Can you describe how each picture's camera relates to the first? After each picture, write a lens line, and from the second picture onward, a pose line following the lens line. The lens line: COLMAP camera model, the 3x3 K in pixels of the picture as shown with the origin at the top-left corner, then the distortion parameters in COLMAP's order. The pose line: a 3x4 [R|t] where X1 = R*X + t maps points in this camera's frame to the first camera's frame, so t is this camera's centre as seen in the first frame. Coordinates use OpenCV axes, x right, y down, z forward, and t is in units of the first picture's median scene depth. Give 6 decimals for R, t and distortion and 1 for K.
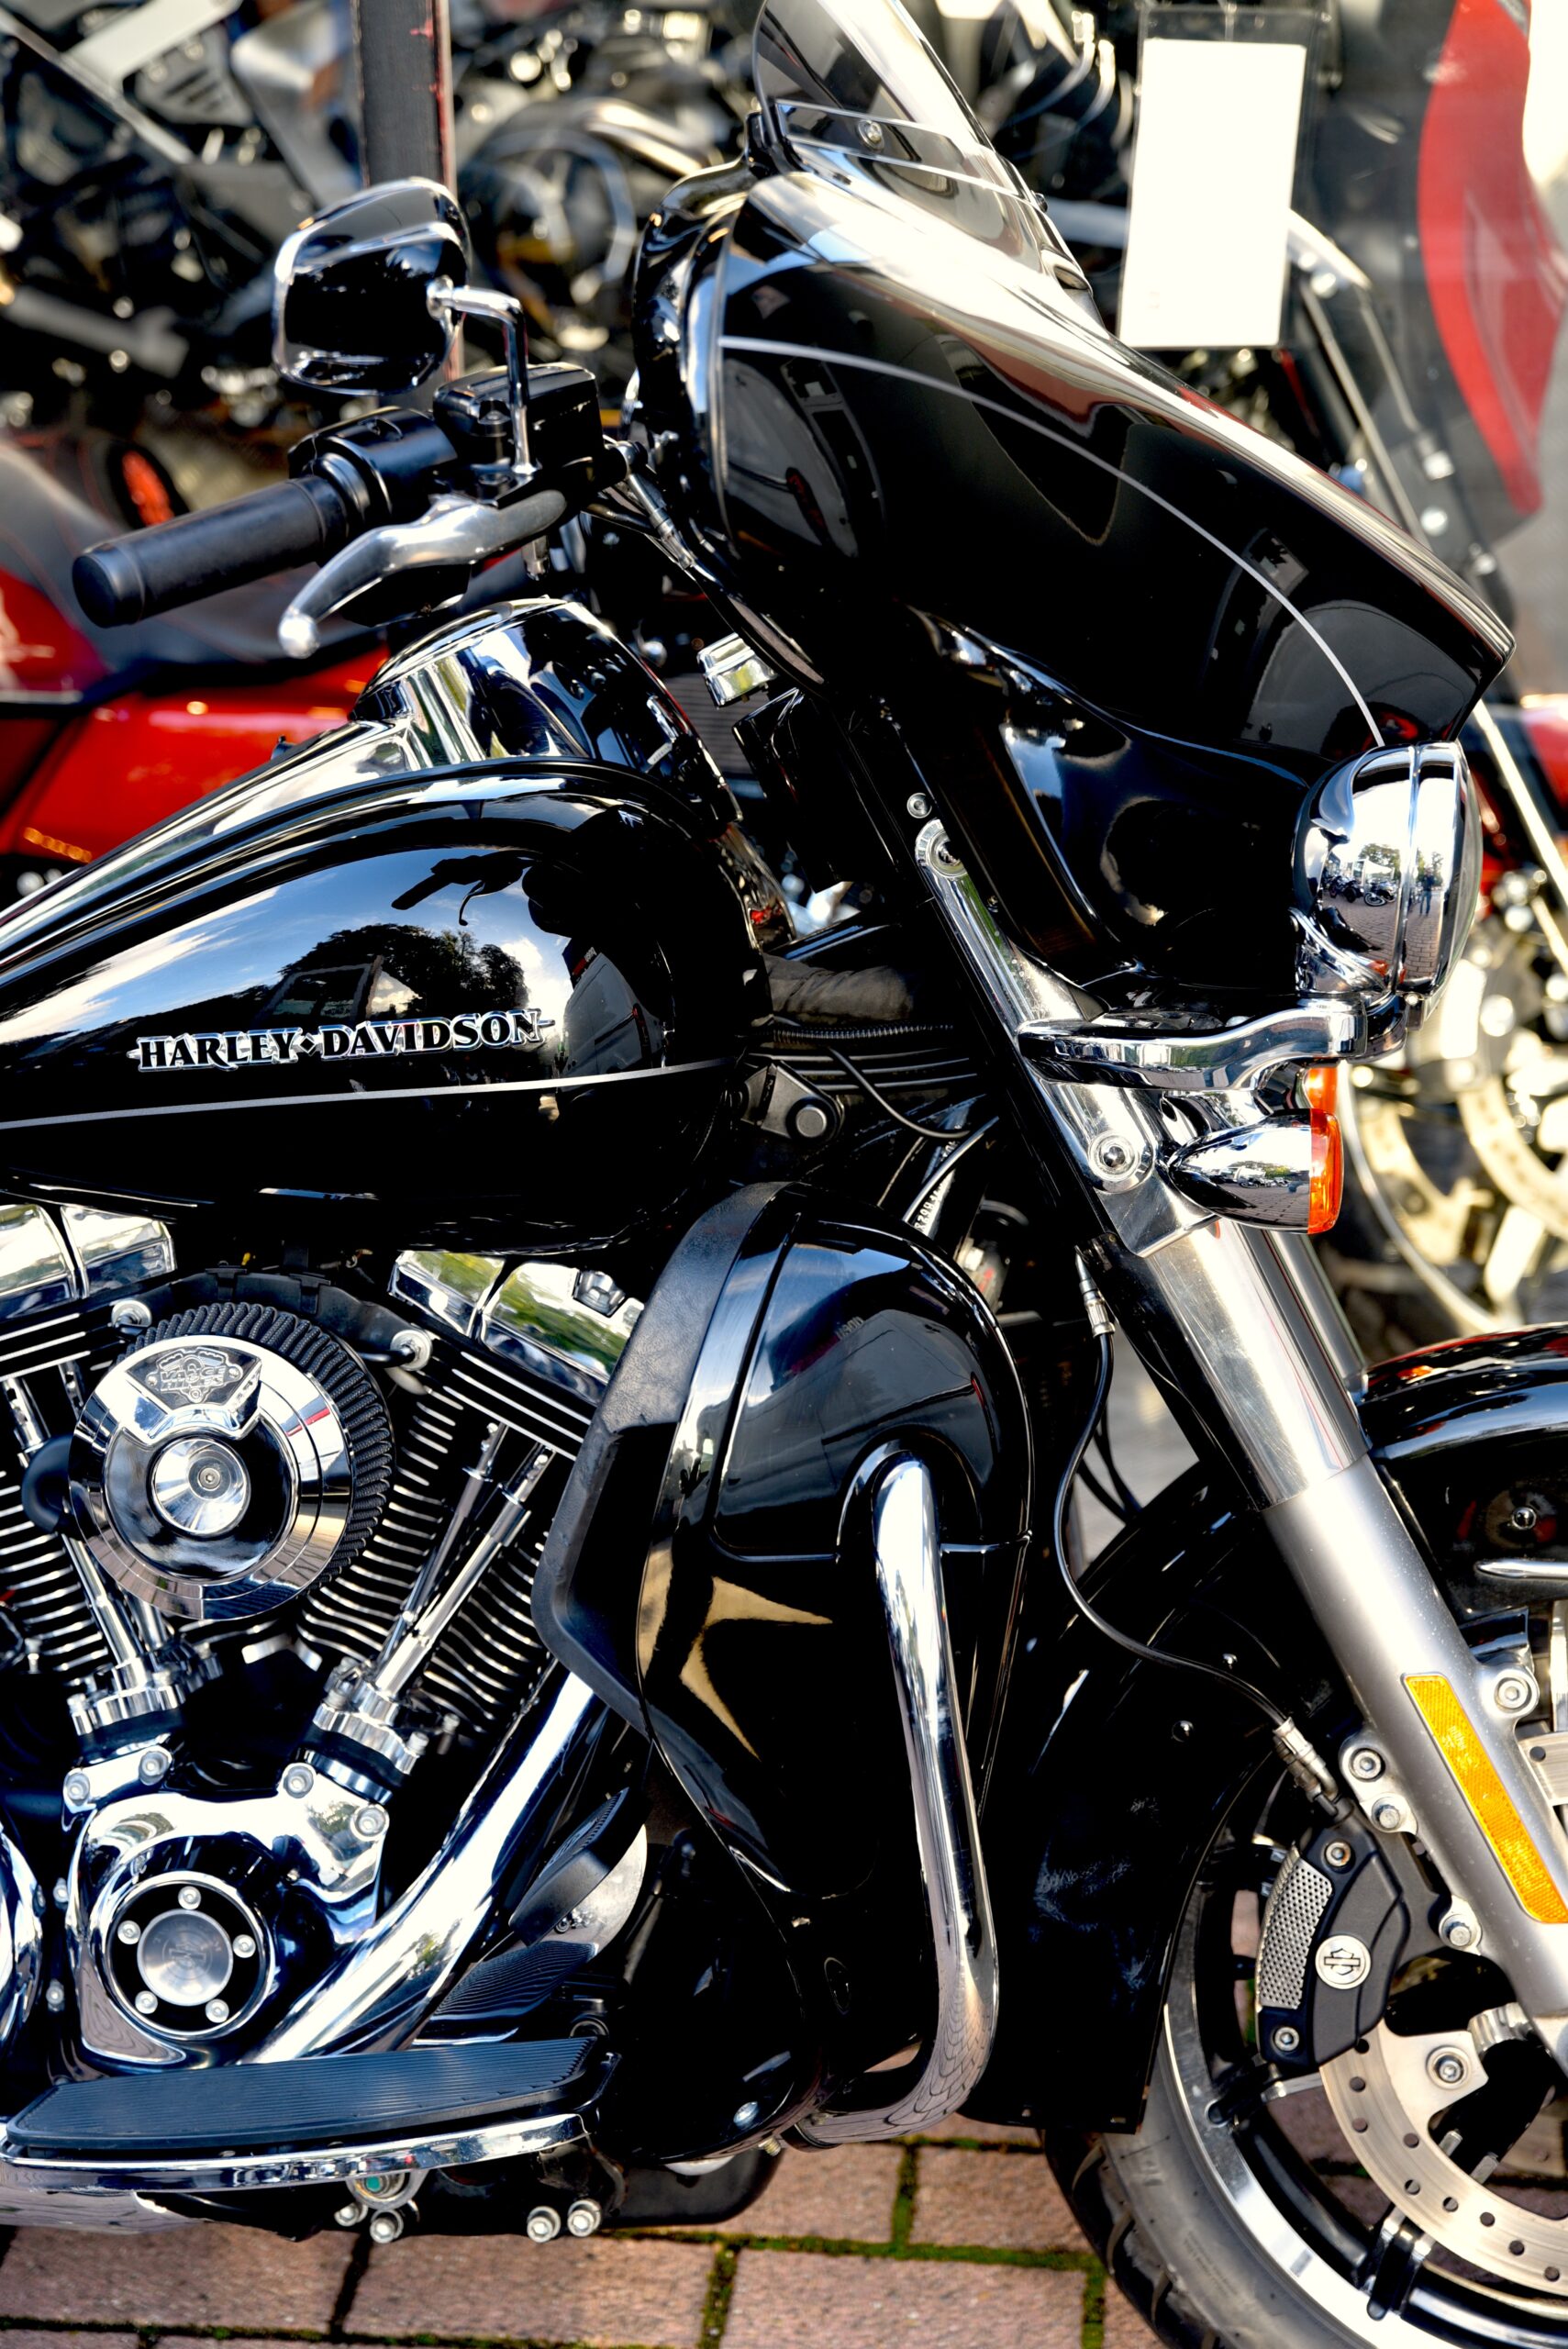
lens RADIAL K [[3948.5, 0, 784.0], [0, 3948.5, 1174.5], [0, 0, 1]] dist [0.136561, -0.052157]
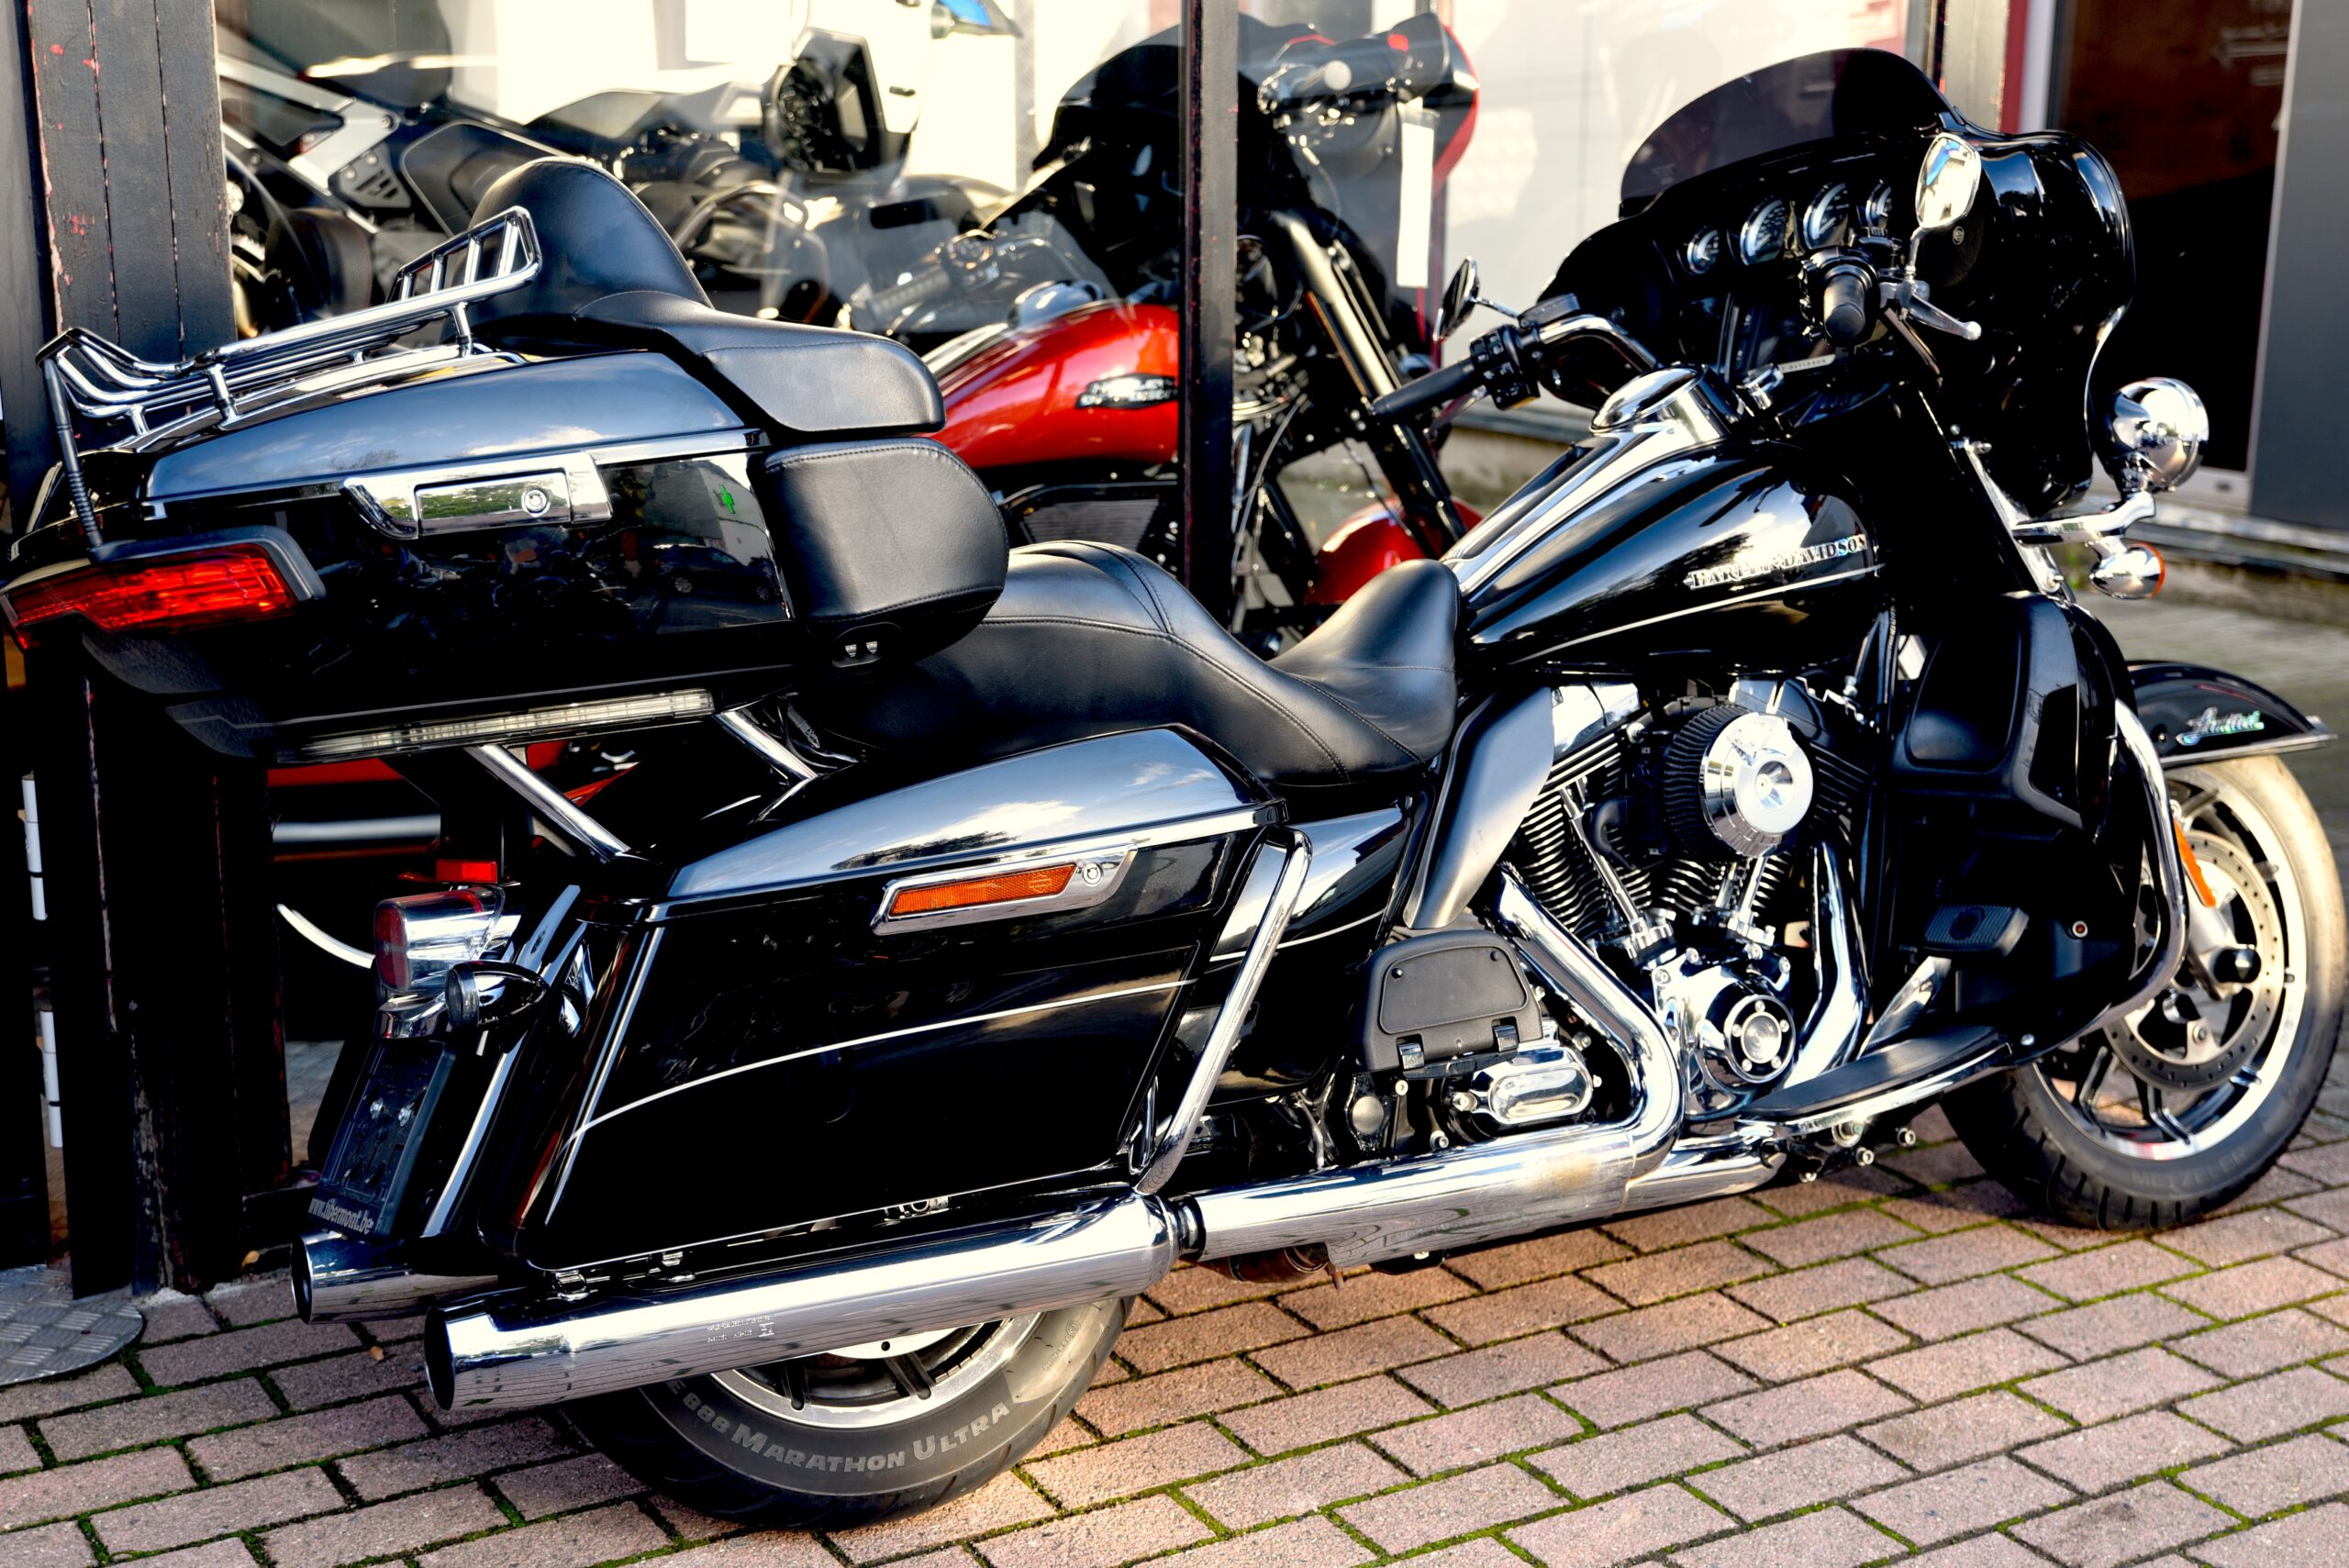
lens RADIAL K [[3127.0, 0, 1174.5], [0, 3127.0, 784.0], [0, 0, 1]] dist [0.000403, 0.008401]
pose [[0.797469, -0.119731, 0.591361, -1.276467], [0.180589, 0.982547, -0.044597, 0.090673], [-0.575701, 0.142358, 0.805173, -0.090603]]
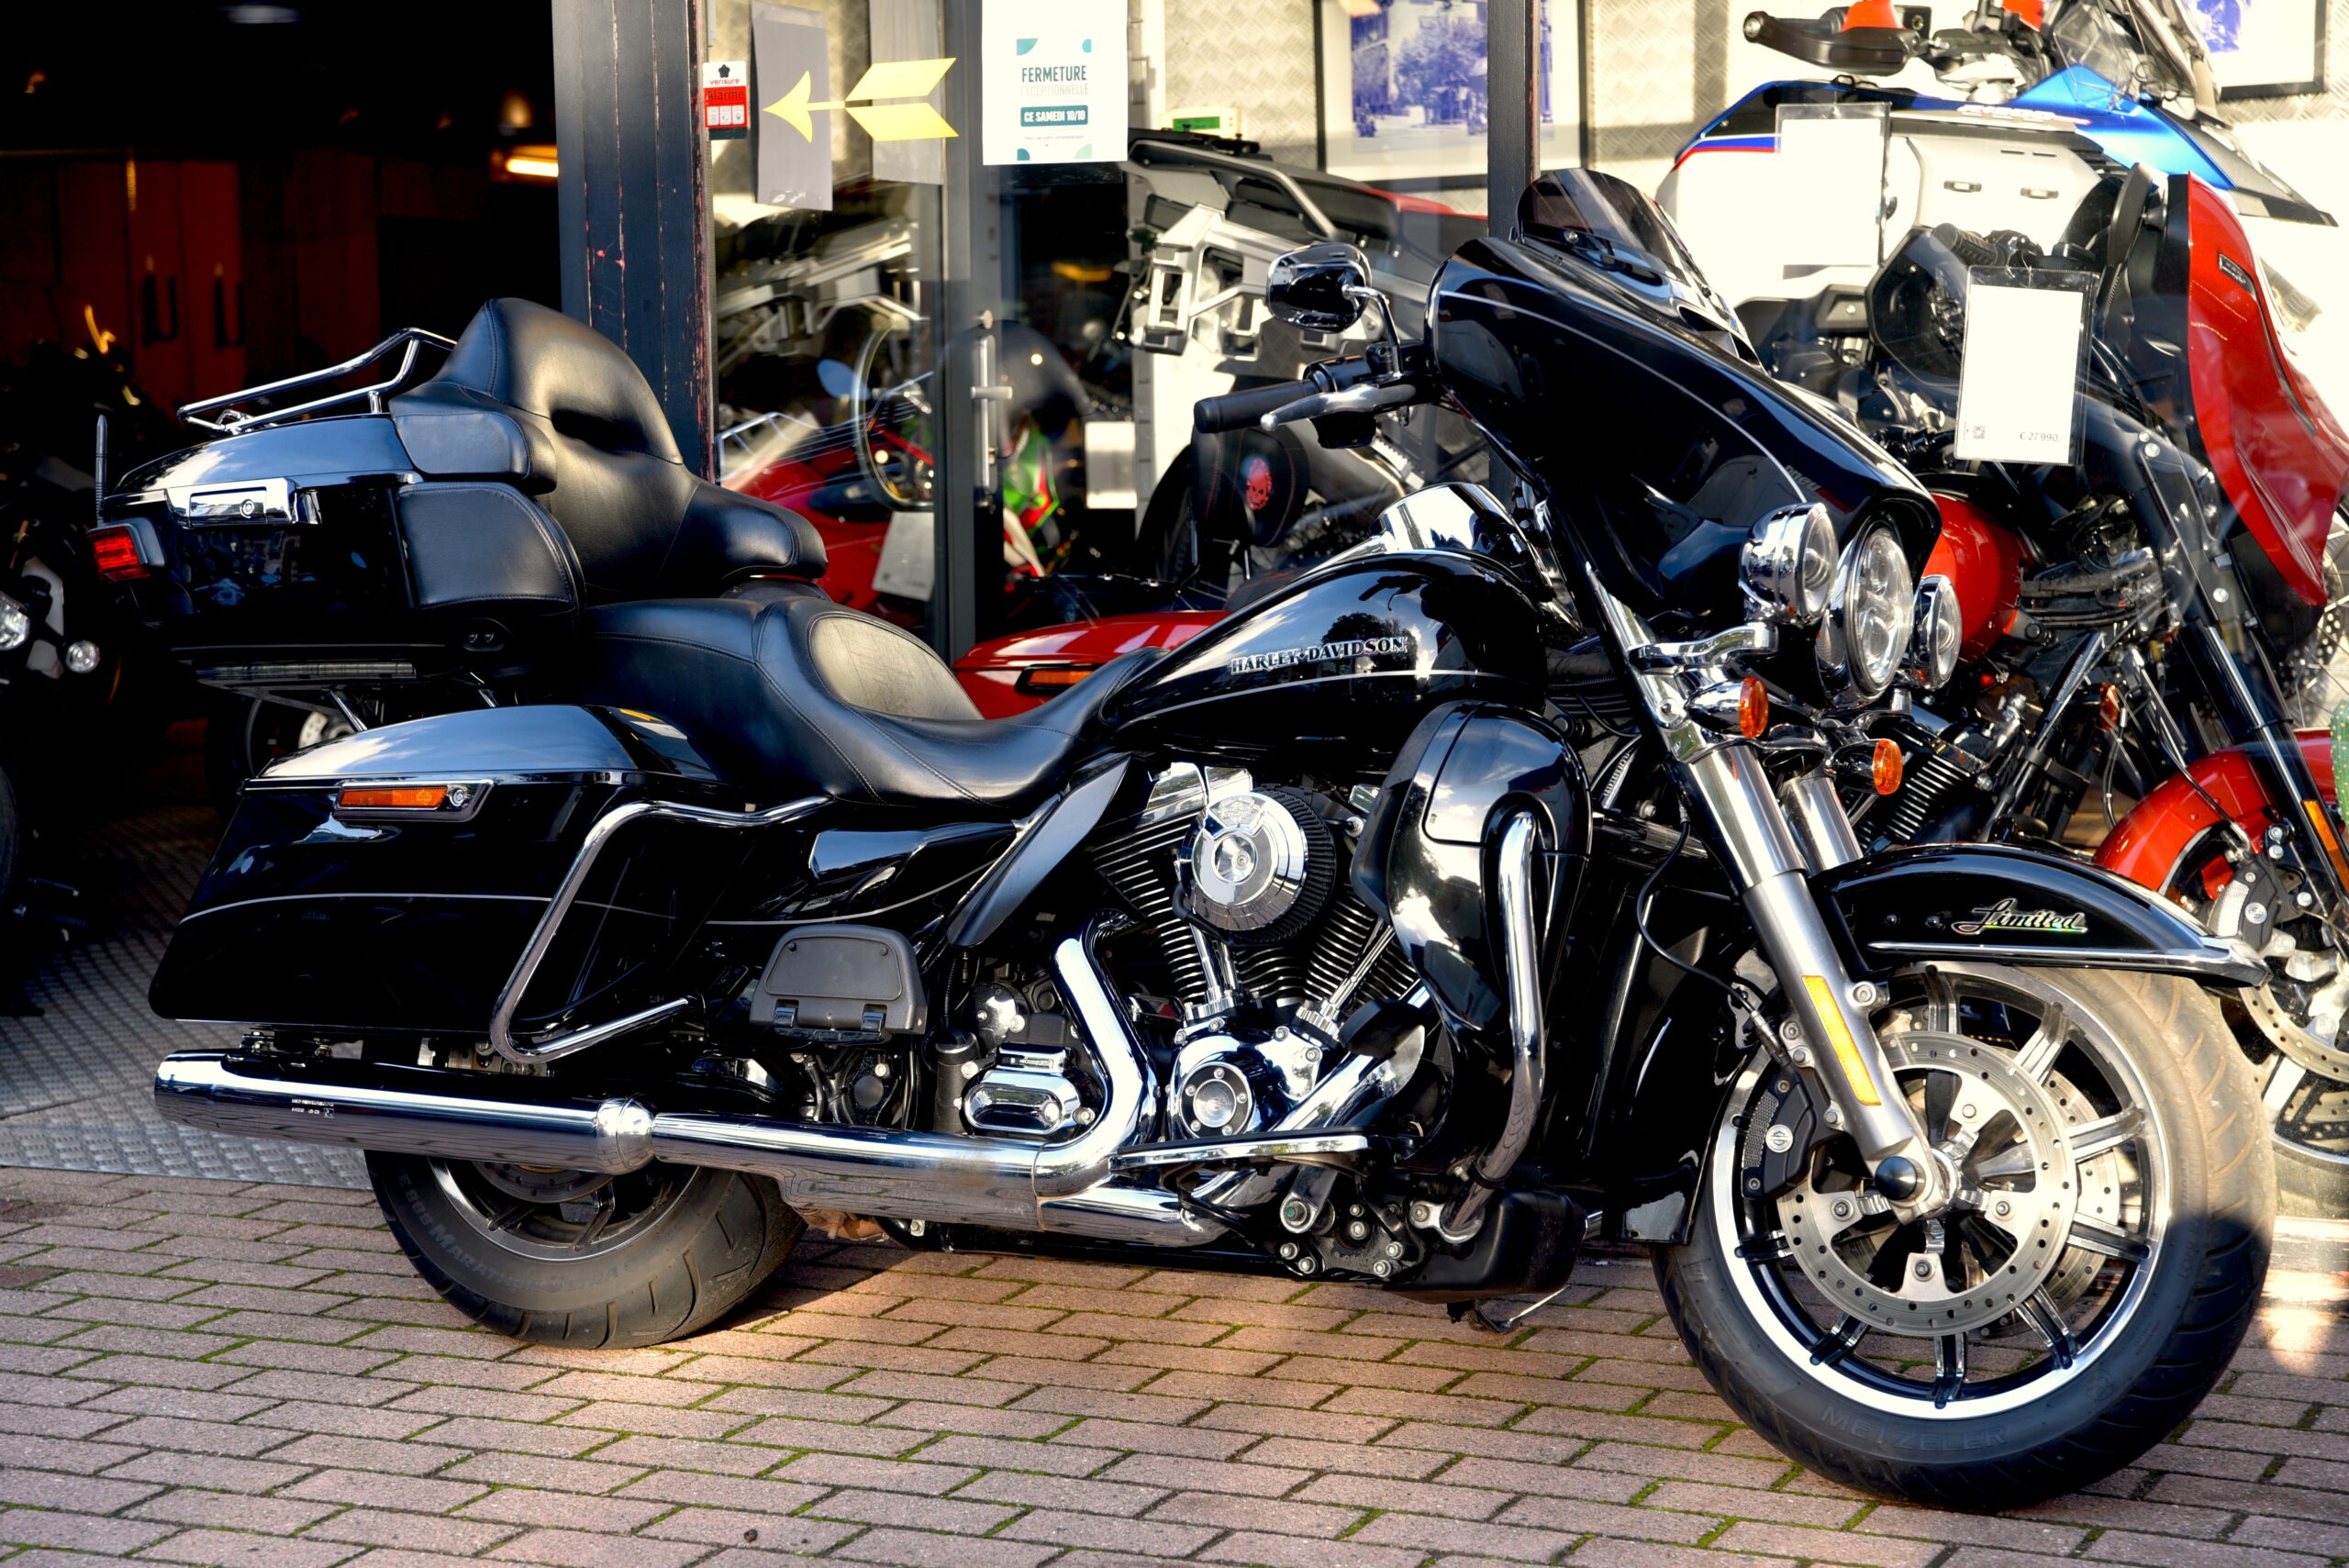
lens RADIAL K [[4186.8, 0, 1174.5], [0, 4186.8, 784.0], [0, 0, 1]] dist [0.177336, 0.194222]
pose [[0.941534, 0.025987, -0.335914, 0.548668], [-0.106616, 0.968766, -0.223888, 0.522205], [0.319604, 0.246612, 0.914897, -1.015287]]
